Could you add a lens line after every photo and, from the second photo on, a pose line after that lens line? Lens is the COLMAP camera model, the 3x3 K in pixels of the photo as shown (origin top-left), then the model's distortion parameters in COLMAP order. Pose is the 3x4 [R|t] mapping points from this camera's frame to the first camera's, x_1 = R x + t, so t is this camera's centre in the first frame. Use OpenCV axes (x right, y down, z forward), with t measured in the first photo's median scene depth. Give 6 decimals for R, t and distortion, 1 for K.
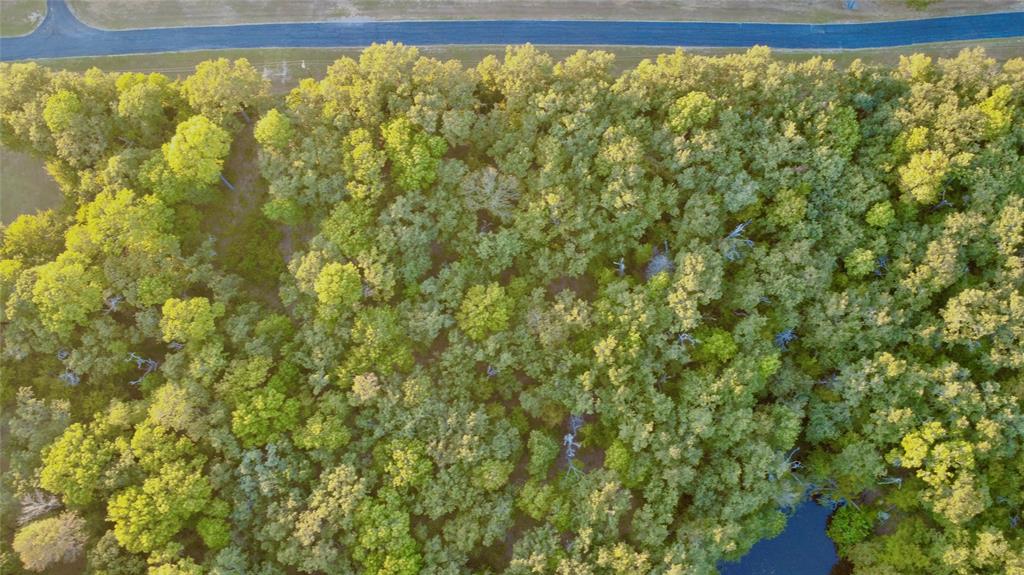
lens RADIAL K [[772.3, 0, 508.7], [0, 772.3, 286.3], [0, 0, 1]] dist [0.007448, -0.006895]
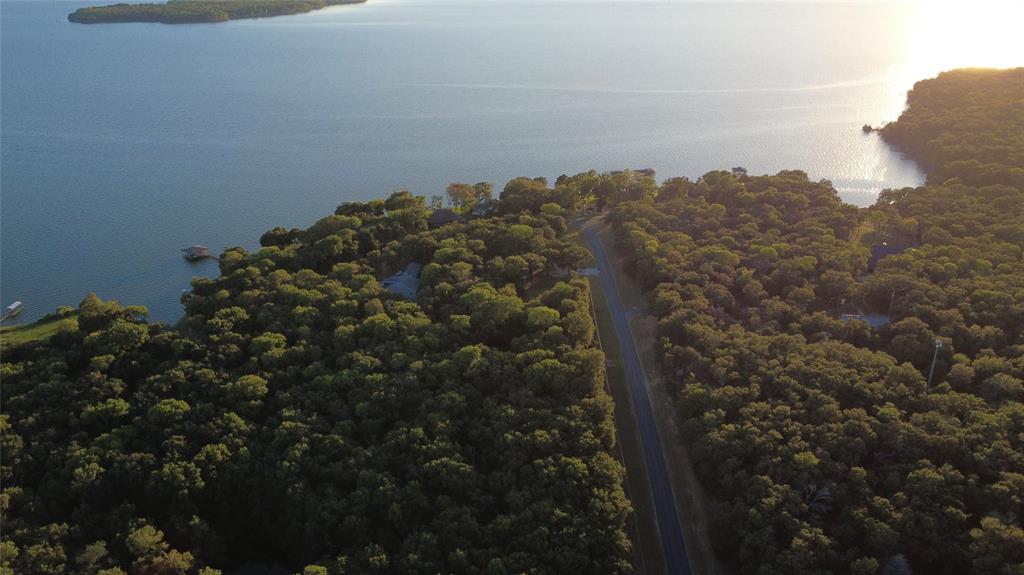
lens RADIAL K [[772.3, 0, 513.8], [0, 772.3, 286.6], [0, 0, 1]] dist [0.007448, -0.006895]
pose [[-0.030859, 0.412206, -0.910568, 1.474313], [-0.962359, 0.233857, 0.138479, -0.414736], [0.270025, 0.880567, 0.389473, 0.110222]]
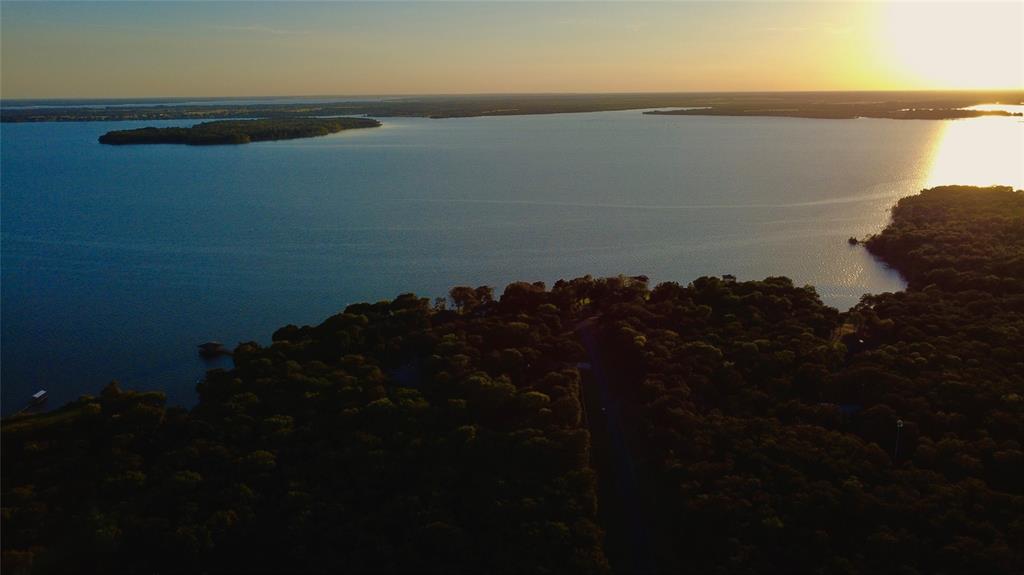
lens RADIAL K [[772.3, 0, 513.8], [0, 772.3, 282.6], [0, 0, 1]] dist [0.007448, -0.006895]
pose [[-0.041108, 0.267184, -0.962768, 1.672198], [-0.962568, 0.247777, 0.109861, -0.455822], [0.267906, 0.931246, 0.246997, 0.129176]]
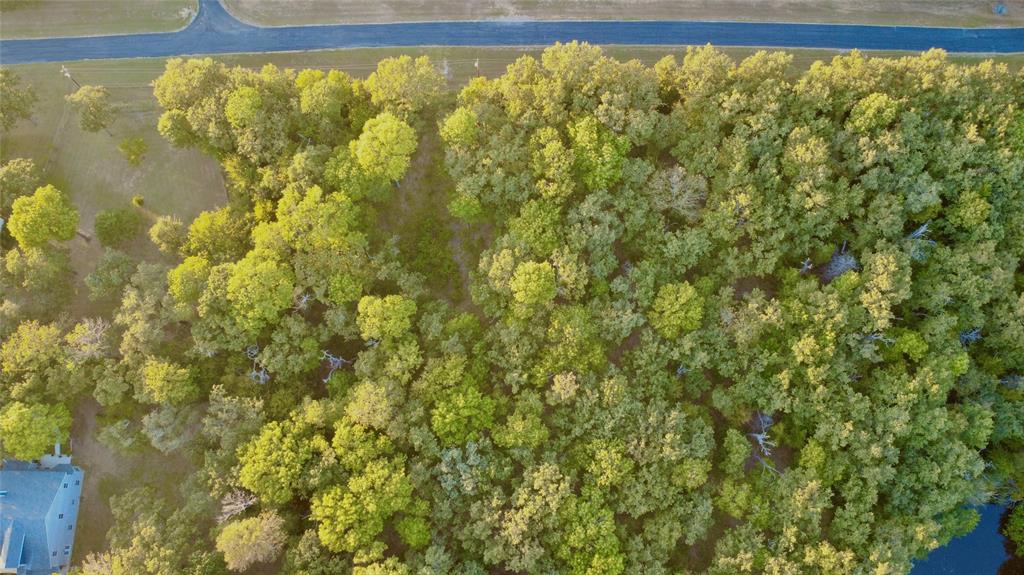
lens RADIAL K [[772.3, 0, 512.8], [0, 772.3, 286.4], [0, 0, 1]] dist [0.007448, -0.006895]
pose [[0.999789, 0.004089, 0.020119, -0.262970], [-0.003985, 0.999978, -0.005217, 0.007539], [-0.020139, 0.005135, 0.999784, 0.002869]]
